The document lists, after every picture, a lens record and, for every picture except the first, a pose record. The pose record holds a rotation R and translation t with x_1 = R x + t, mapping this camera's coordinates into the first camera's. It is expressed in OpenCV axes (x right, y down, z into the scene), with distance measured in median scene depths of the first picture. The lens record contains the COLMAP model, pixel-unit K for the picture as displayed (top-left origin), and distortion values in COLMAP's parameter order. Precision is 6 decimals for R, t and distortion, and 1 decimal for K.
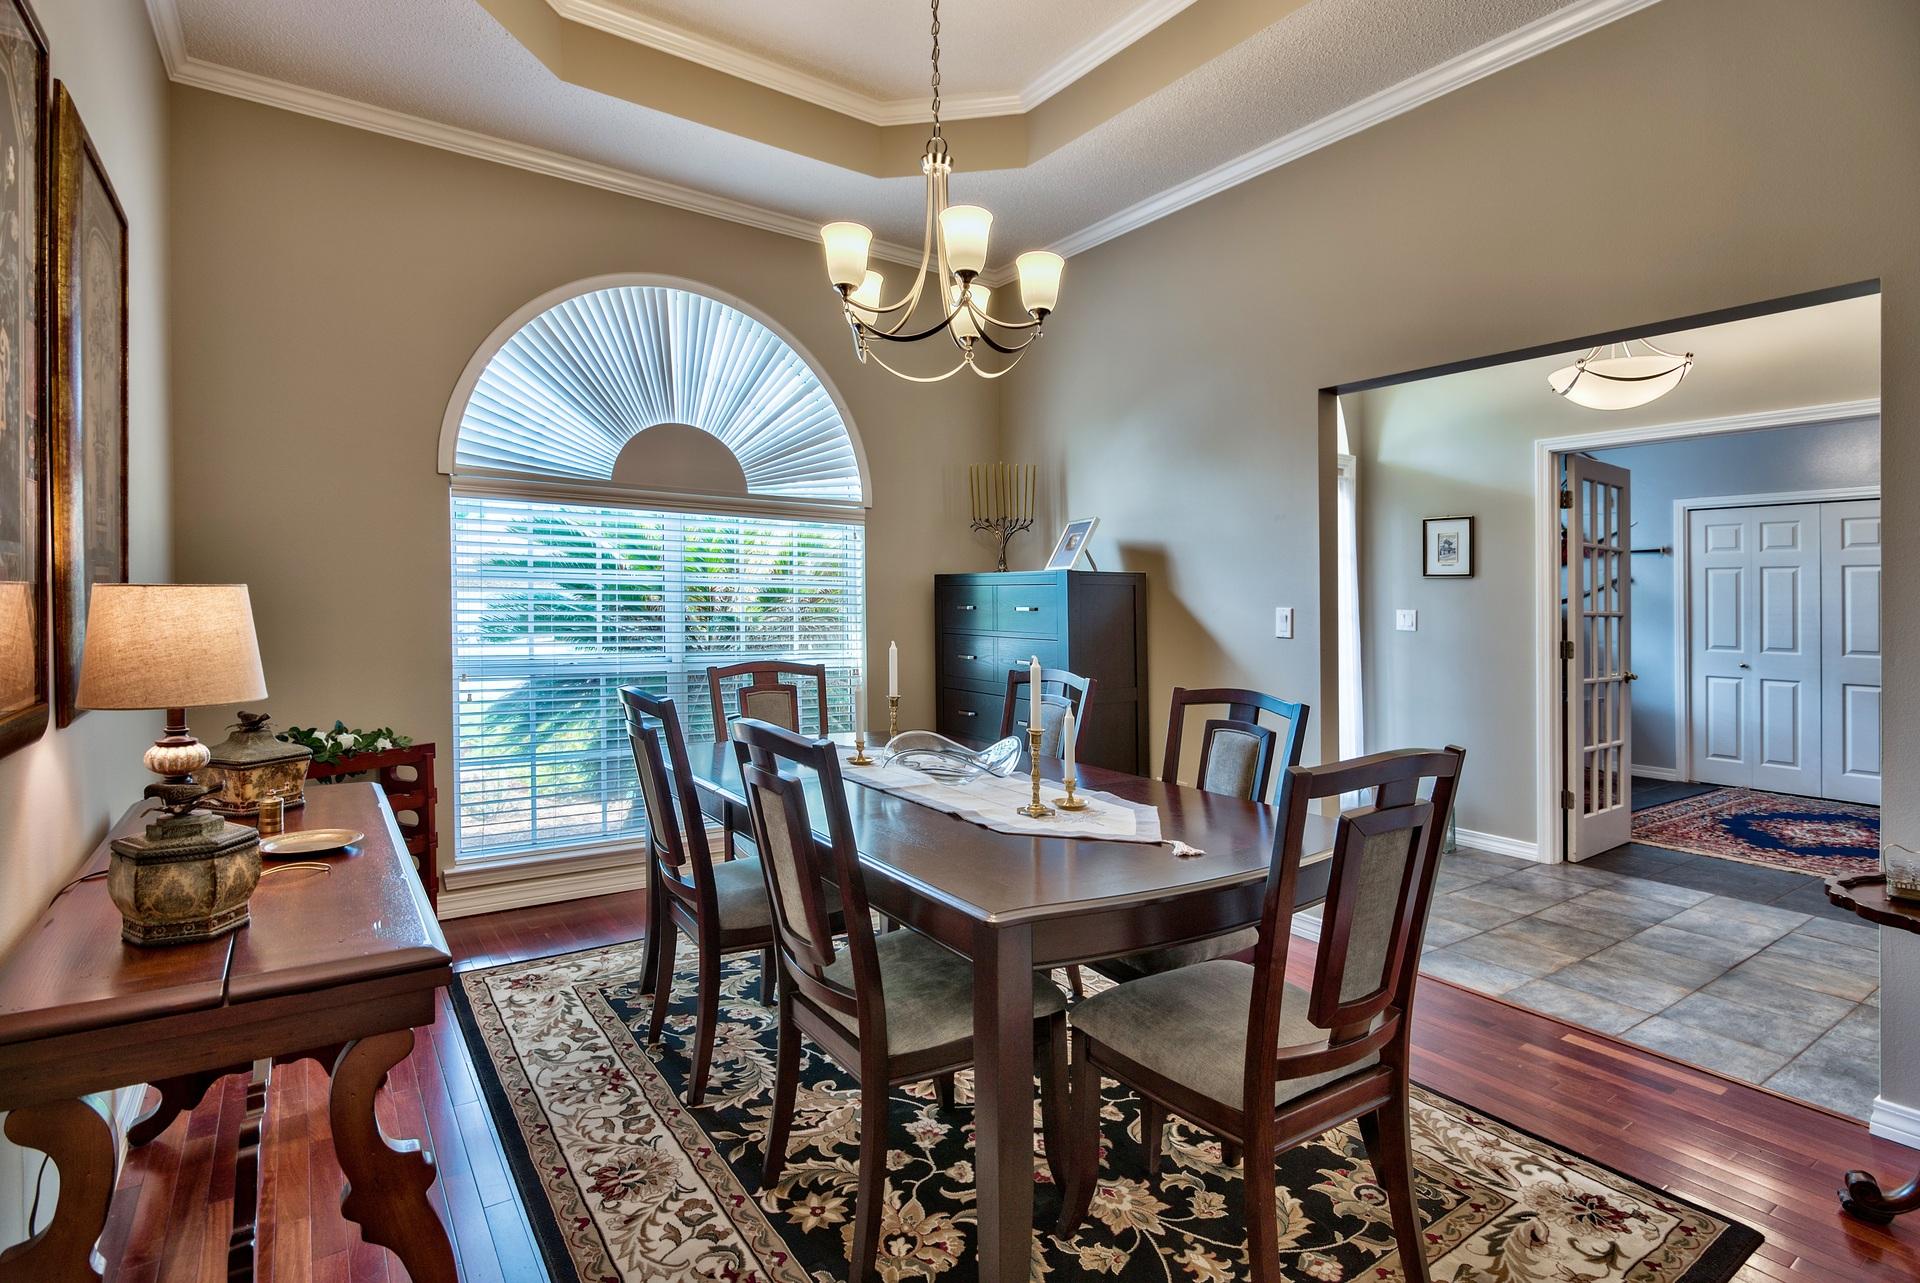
lens RADIAL K [[948.3, 0, 974.2], [0, 948.3, 646.0], [0, 0, 1]] dist [-0.004852, -0.001160]
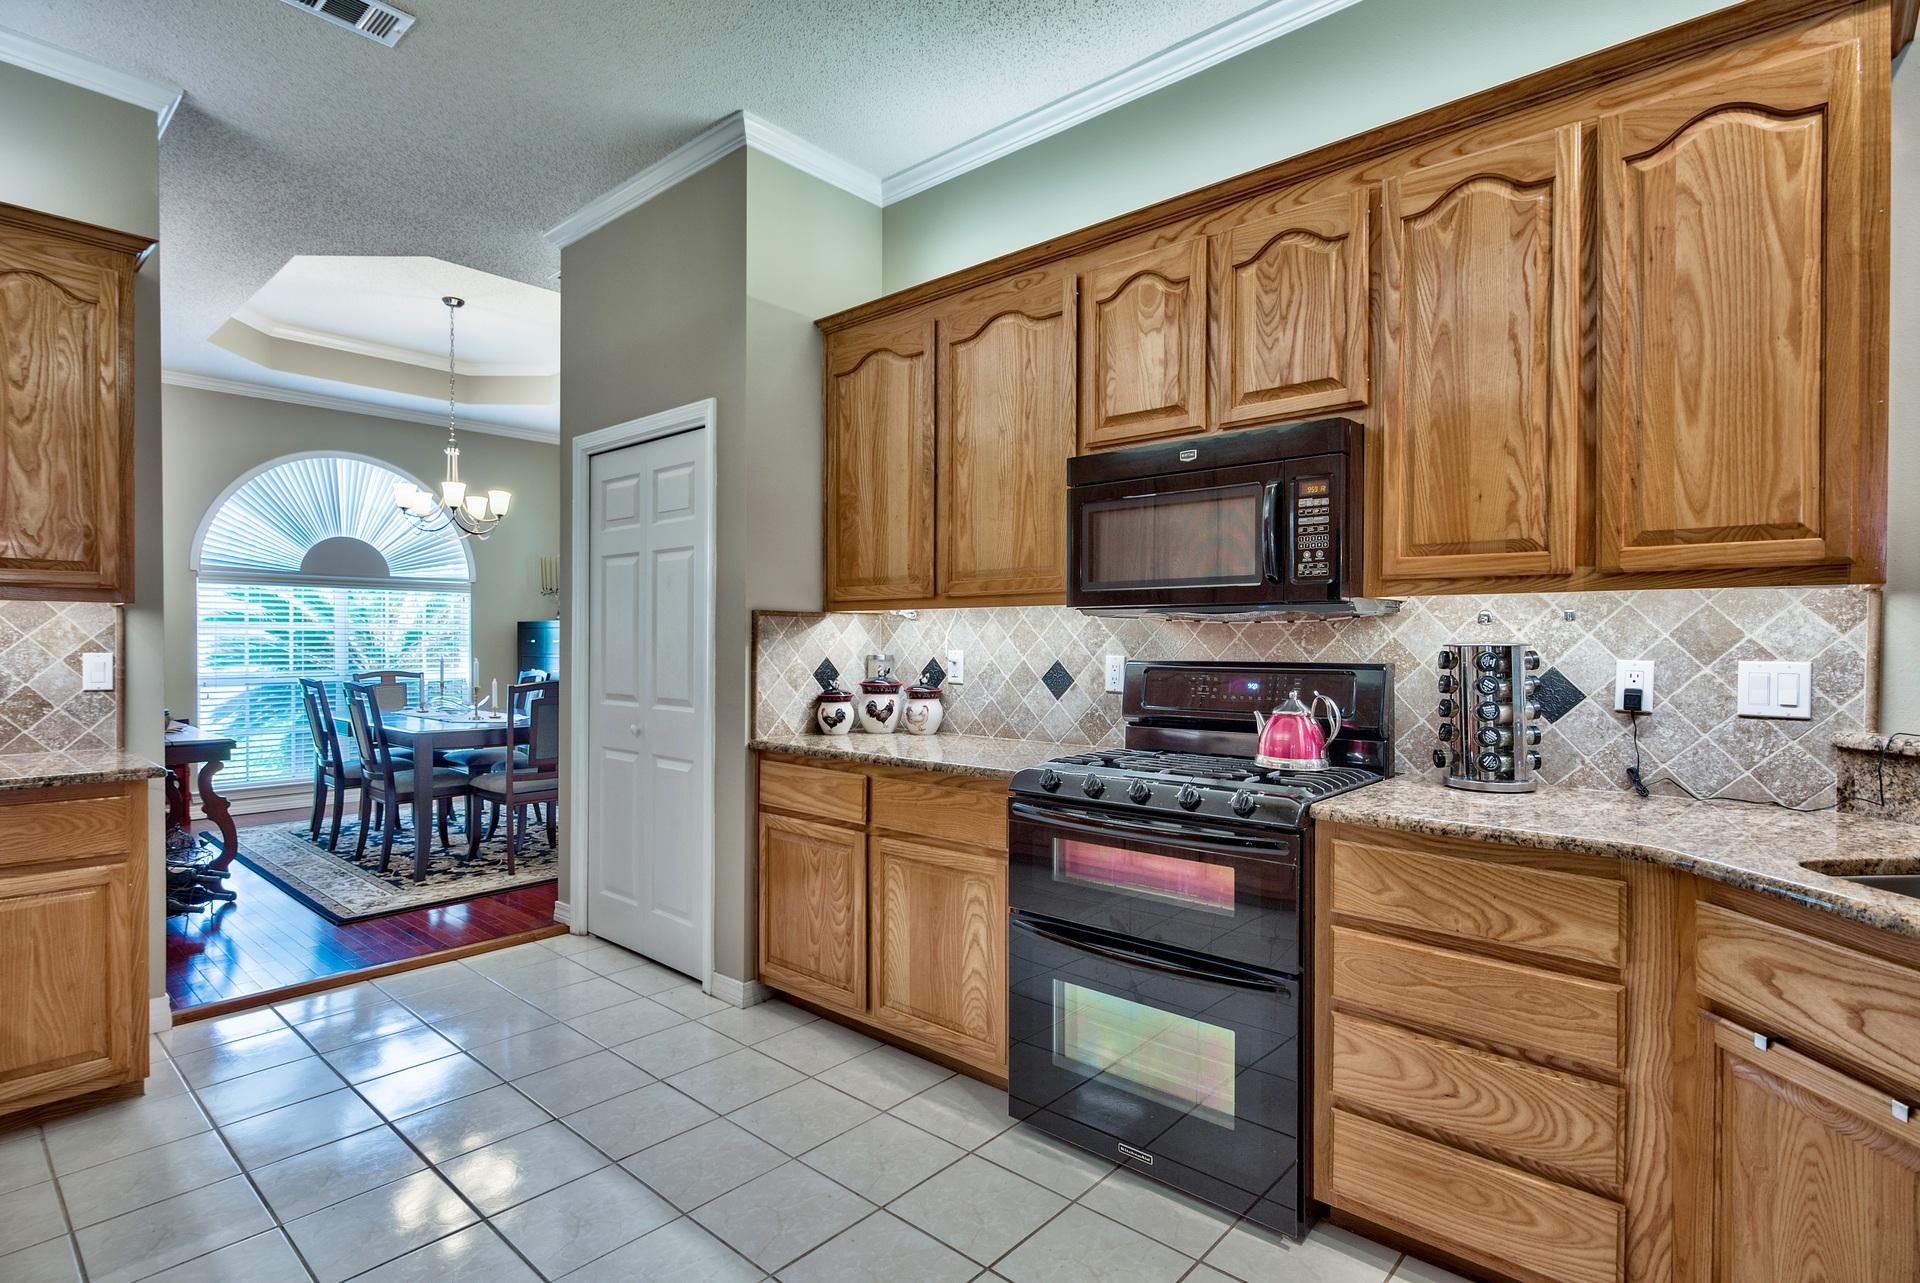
lens RADIAL K [[948.3, 0, 943.6], [0, 948.3, 636.4], [0, 0, 1]] dist [-0.004852, -0.001160]
pose [[0.977532, -0.017038, 0.210099, 0.404777], [0.027933, 0.998408, -0.048996, 0.062861], [-0.208930, 0.053764, 0.976452, -0.933830]]
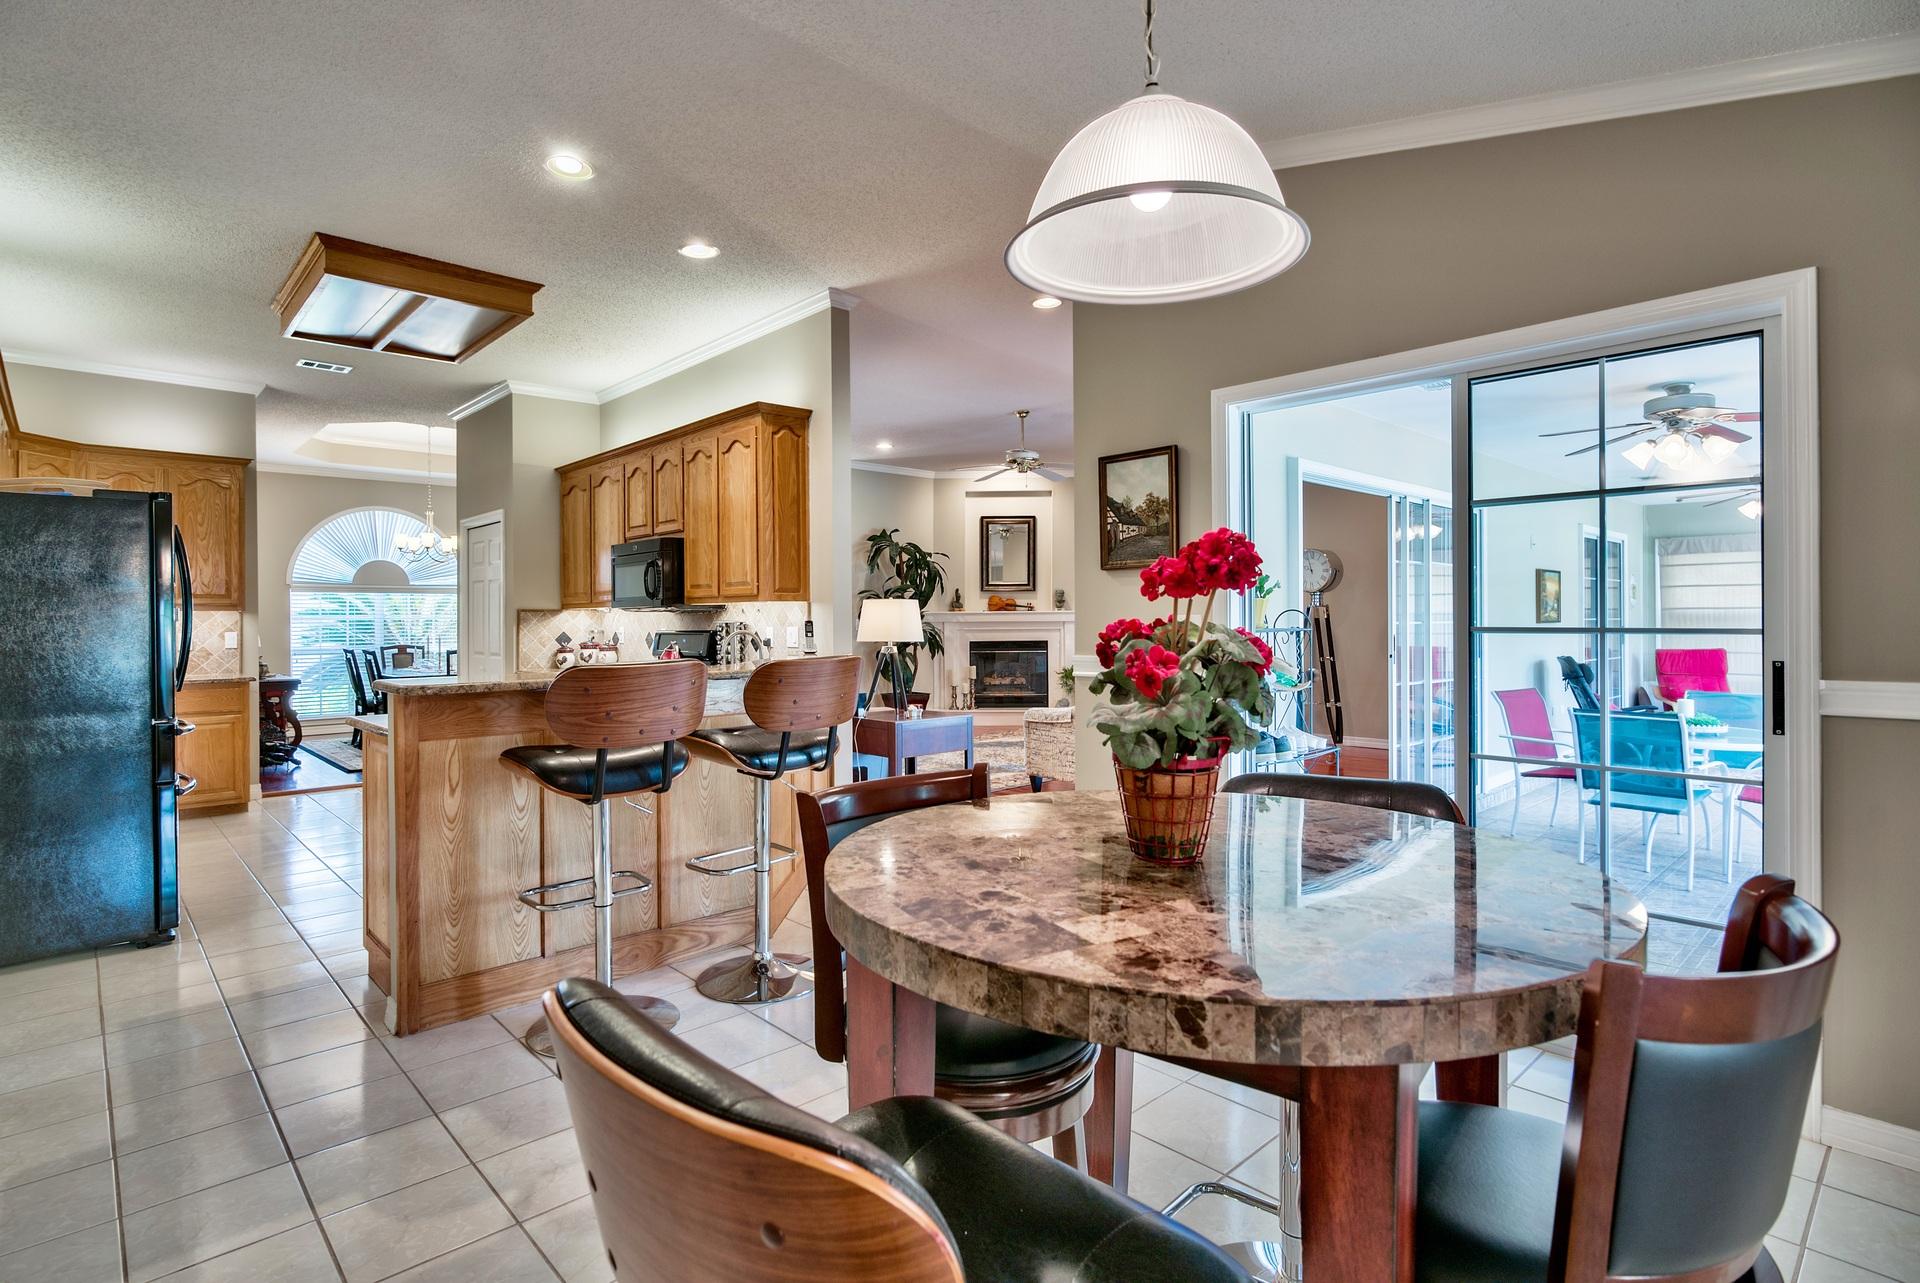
lens RADIAL K [[948.3, 0, 954.5], [0, 948.3, 609.6], [0, 0, 1]] dist [-0.004852, -0.001160]
pose [[0.991424, -0.026097, 0.128051, 1.006398], [0.034157, 0.997544, -0.061152, 0.132129], [-0.126141, 0.065001, 0.989880, -1.957536]]
